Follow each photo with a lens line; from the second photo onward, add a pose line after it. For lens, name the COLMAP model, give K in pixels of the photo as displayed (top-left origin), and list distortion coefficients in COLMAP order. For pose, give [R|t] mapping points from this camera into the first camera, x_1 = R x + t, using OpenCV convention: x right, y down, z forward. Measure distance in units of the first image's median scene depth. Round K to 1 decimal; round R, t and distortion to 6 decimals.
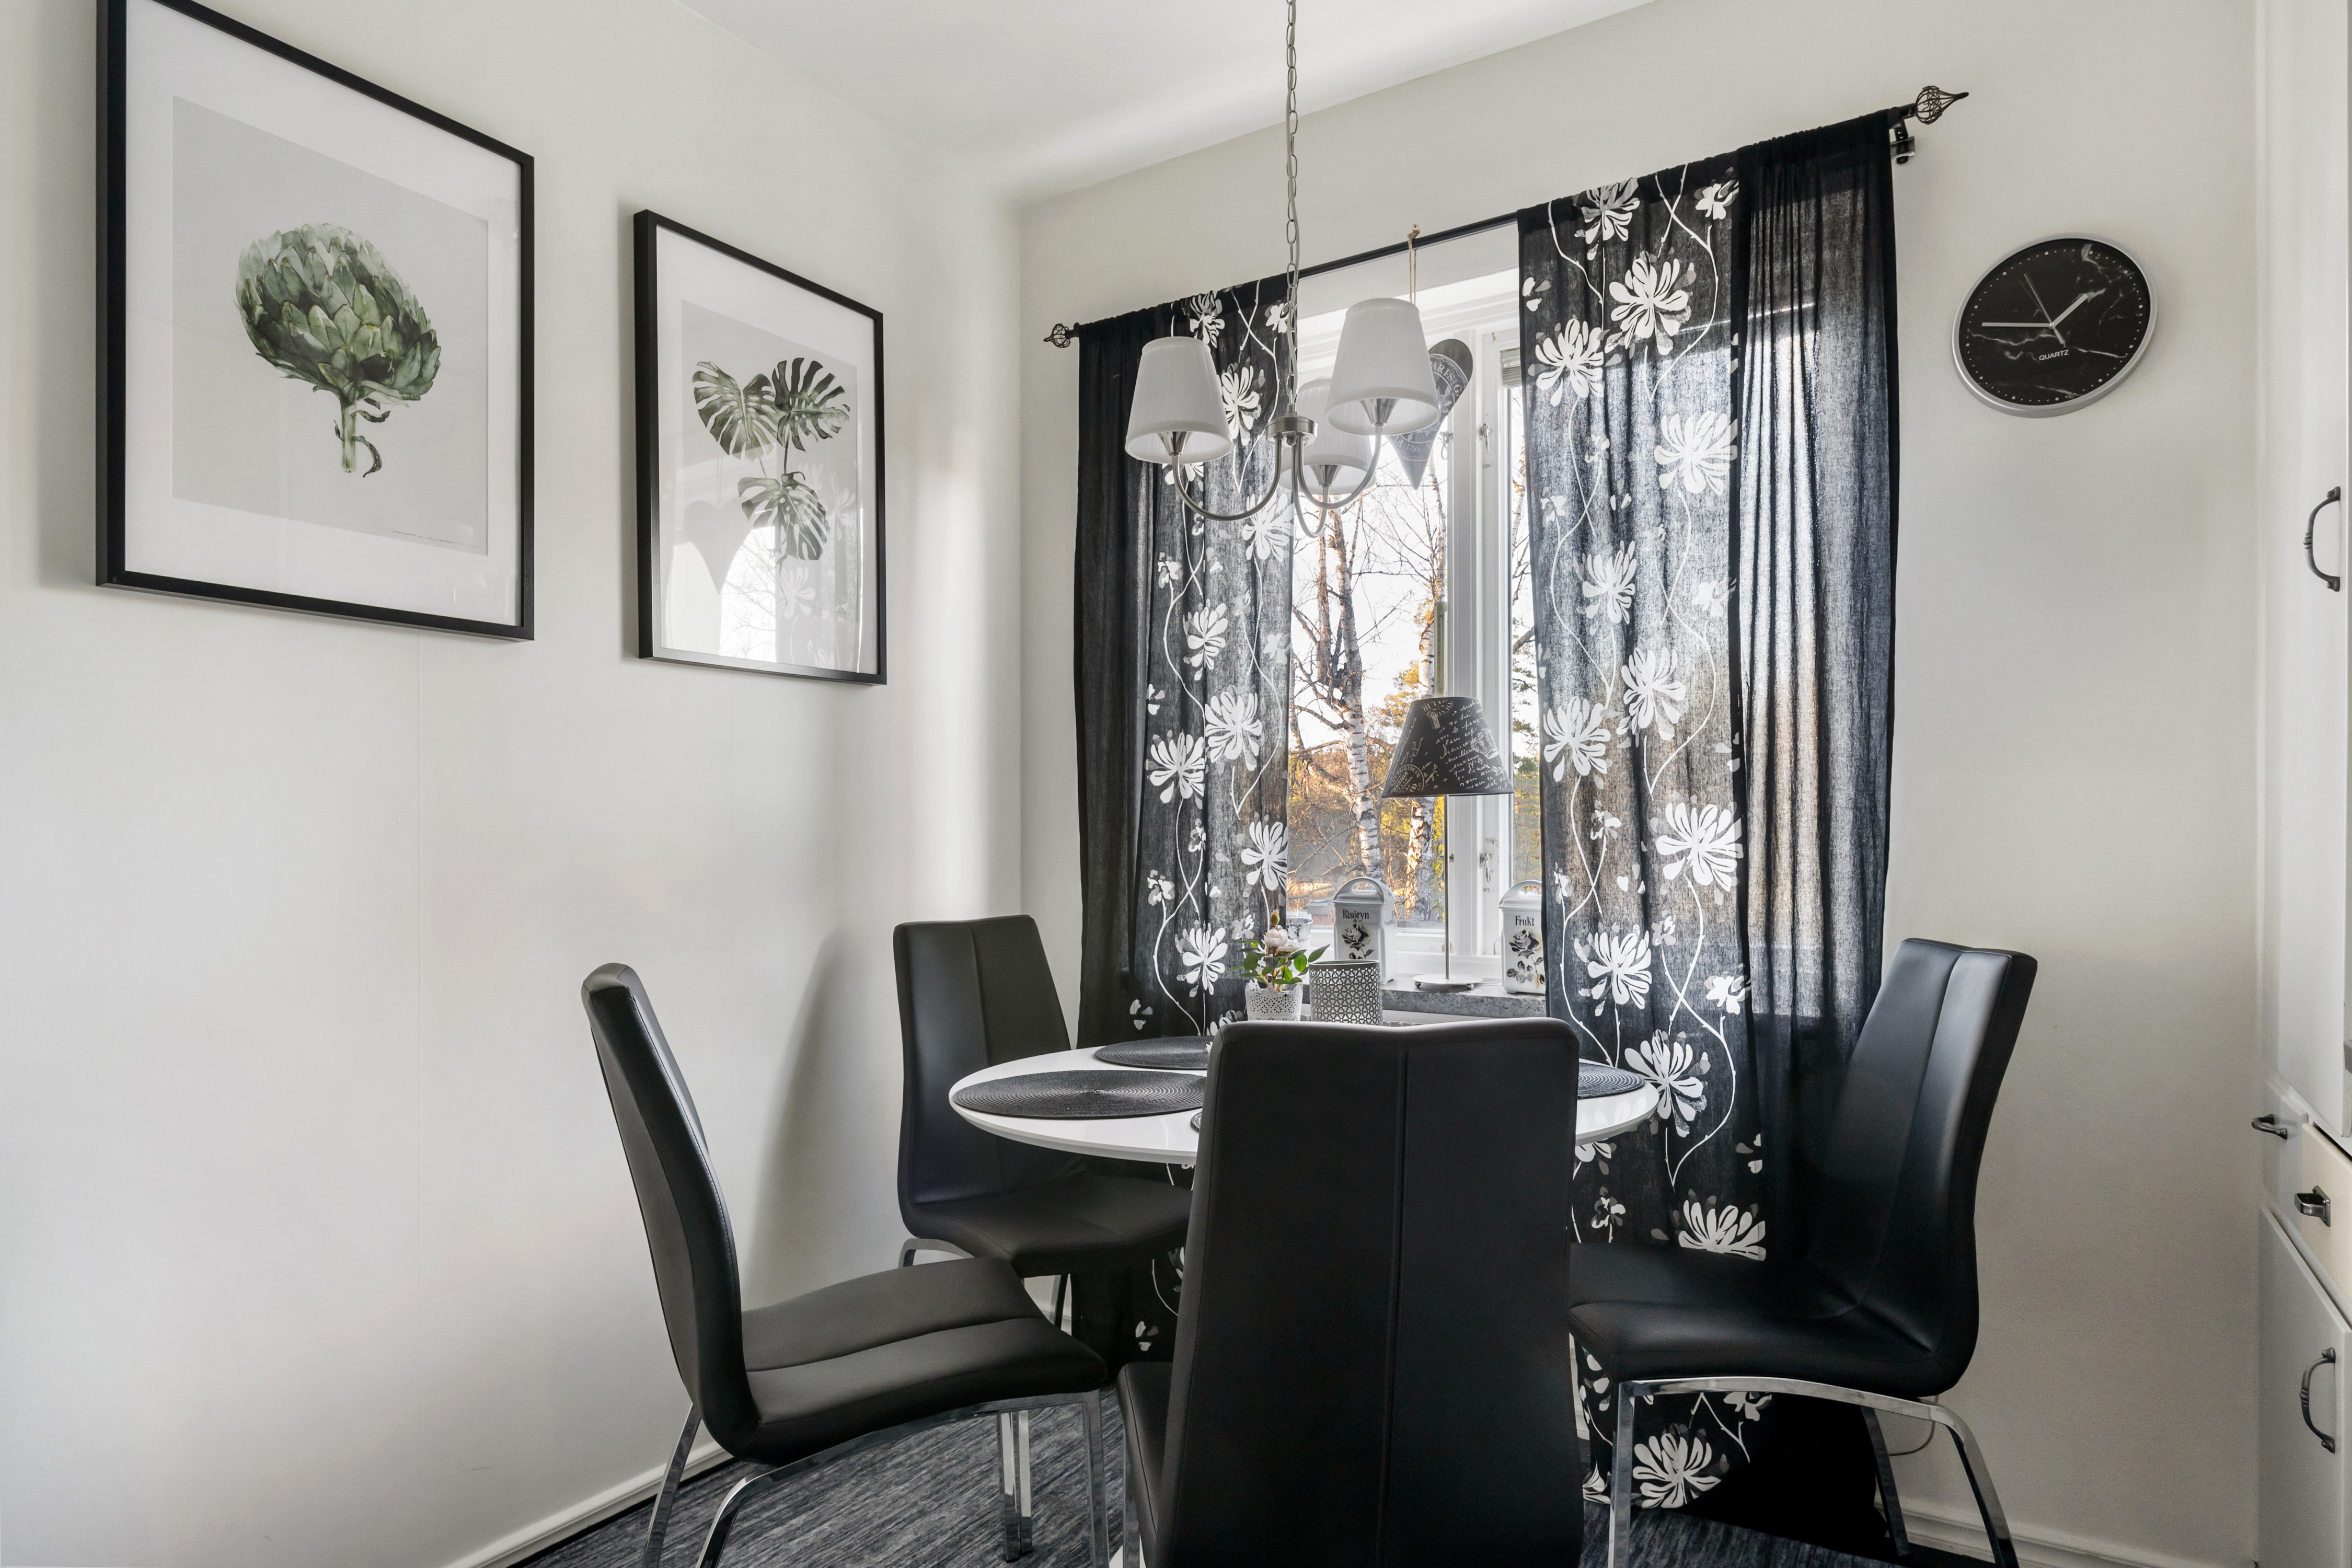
lens RADIAL K [[1342.8, 0, 1229.4], [0, 1342.8, 838.4], [0, 0, 1]] dist [-0.000973, 0.002273]
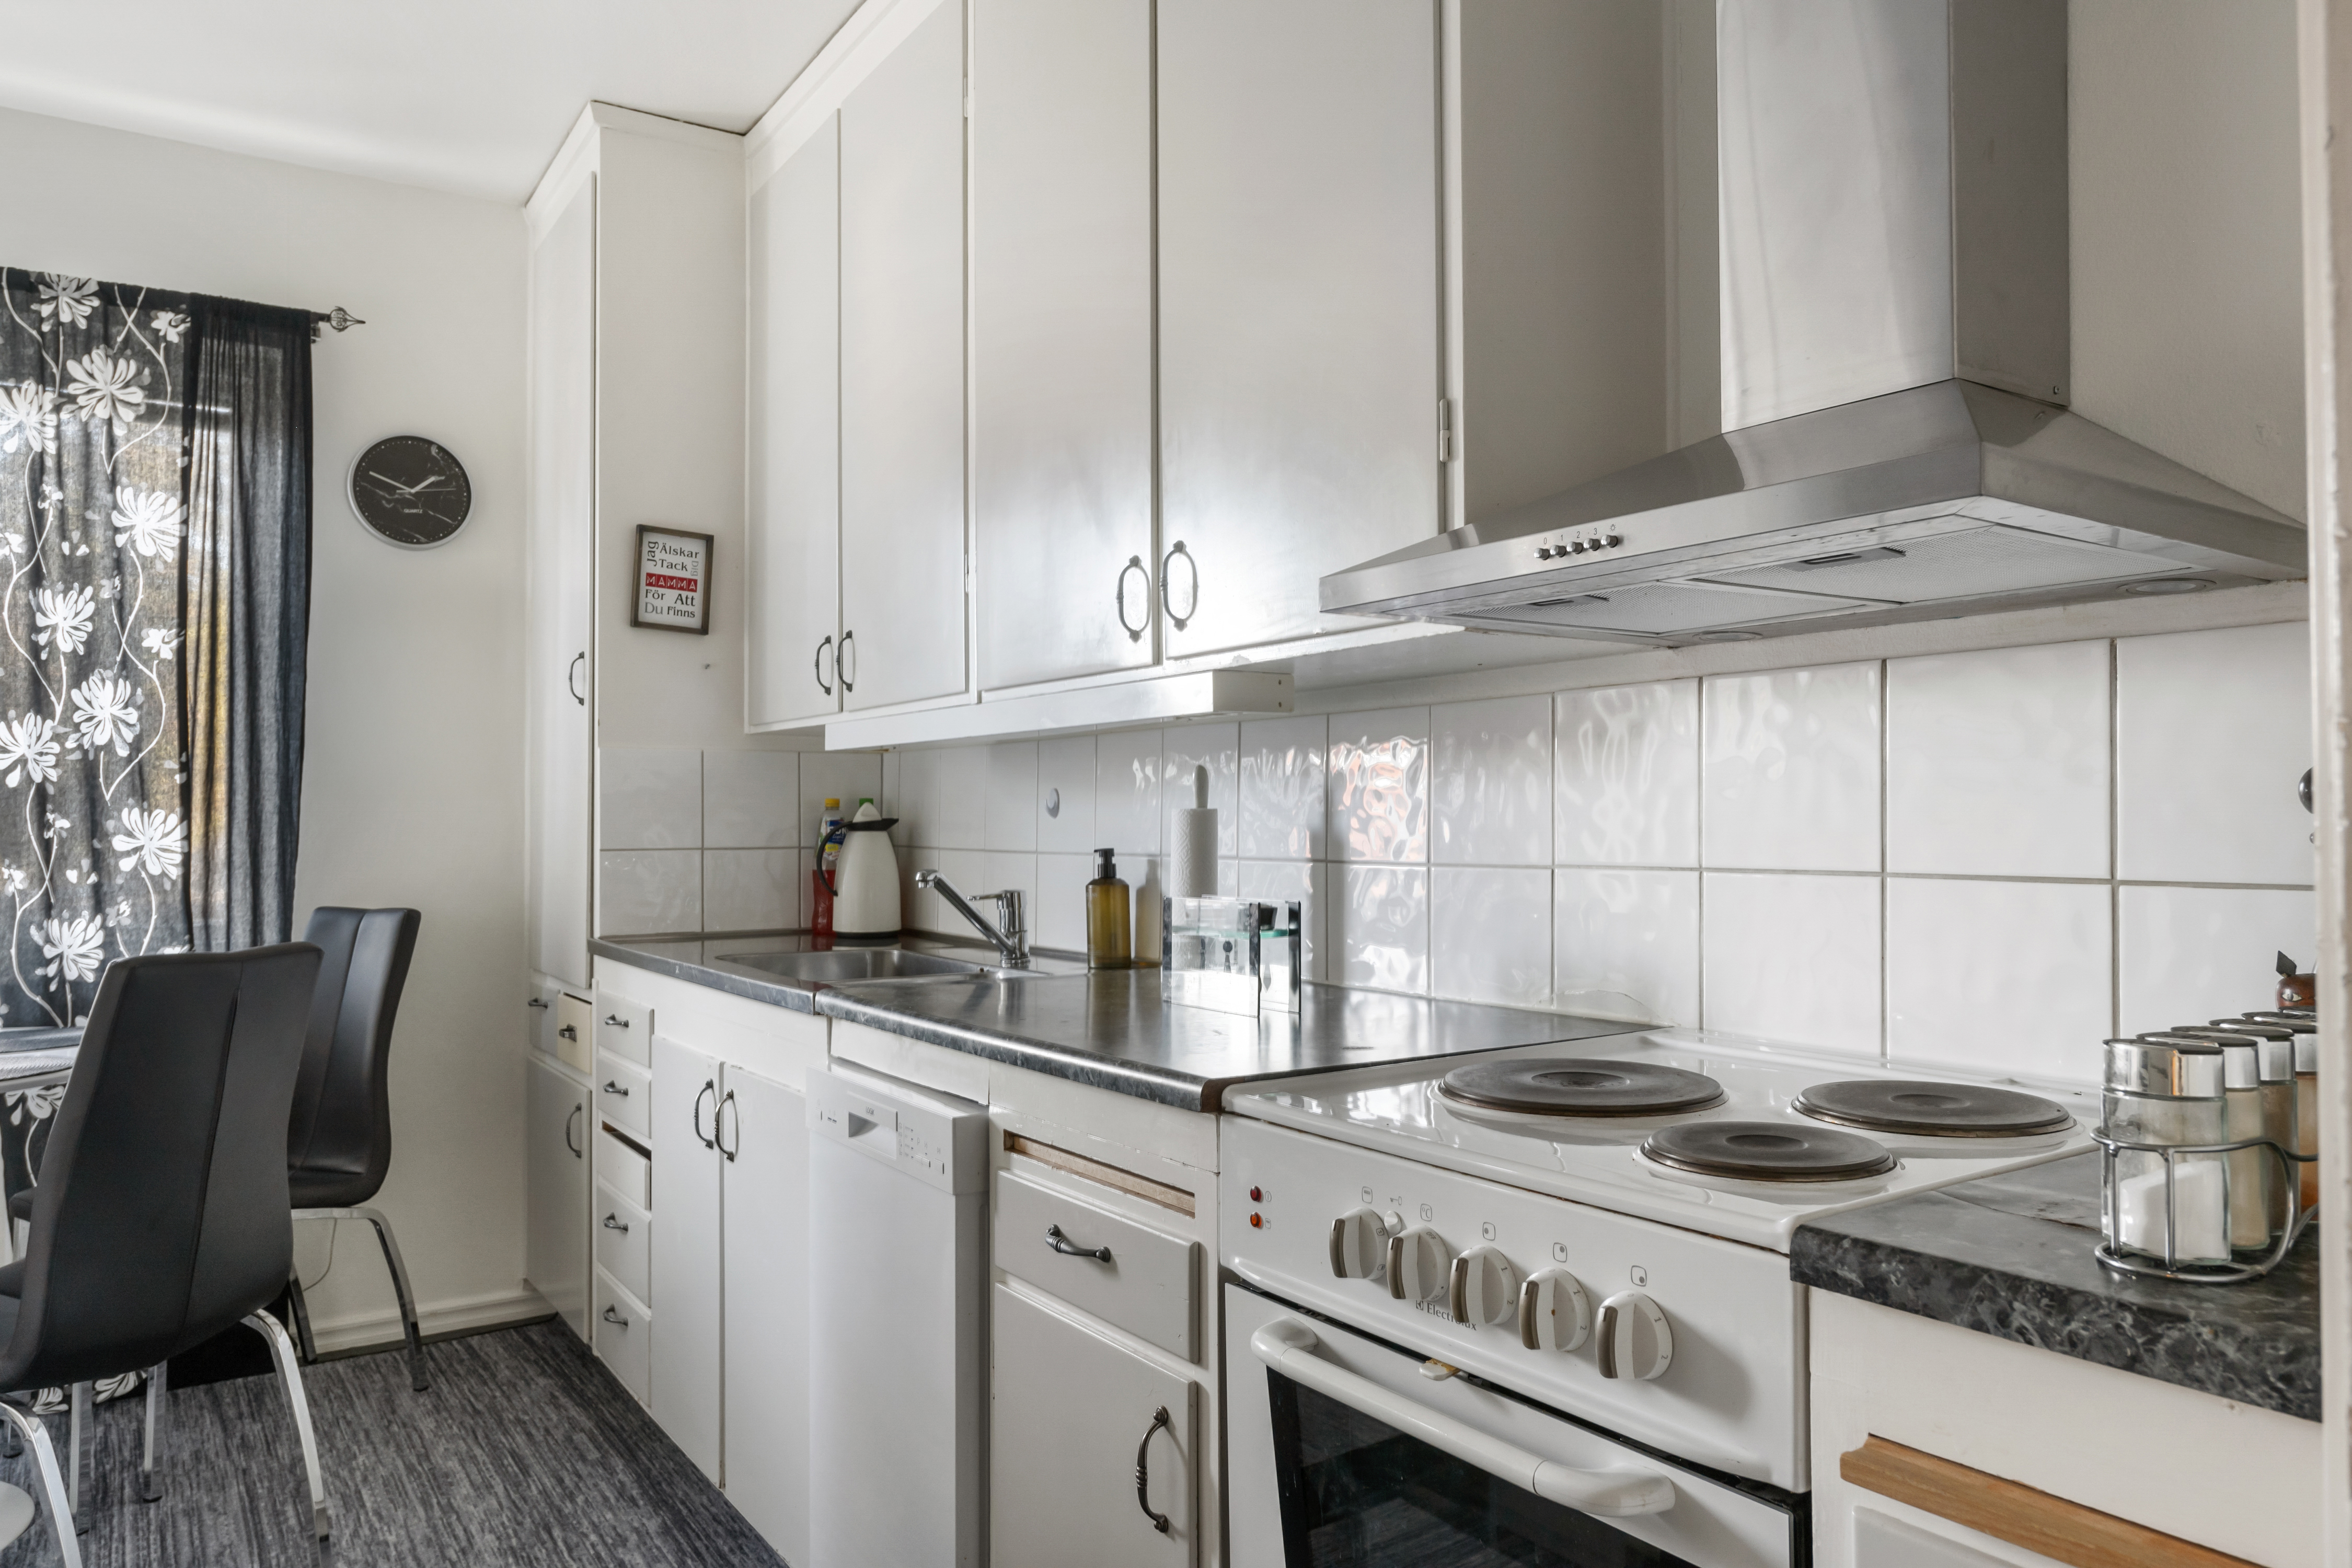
lens RADIAL K [[1579.8, 0, 1179.2], [0, 1579.8, 790.5], [0, 0, 1]] dist [-0.042600, -0.005549]
pose [[0.430256, 0.019020, 0.902507, -0.510778], [0.005507, 0.999704, -0.023693, -0.003470], [-0.902690, 0.015164, 0.430024, -0.449741]]
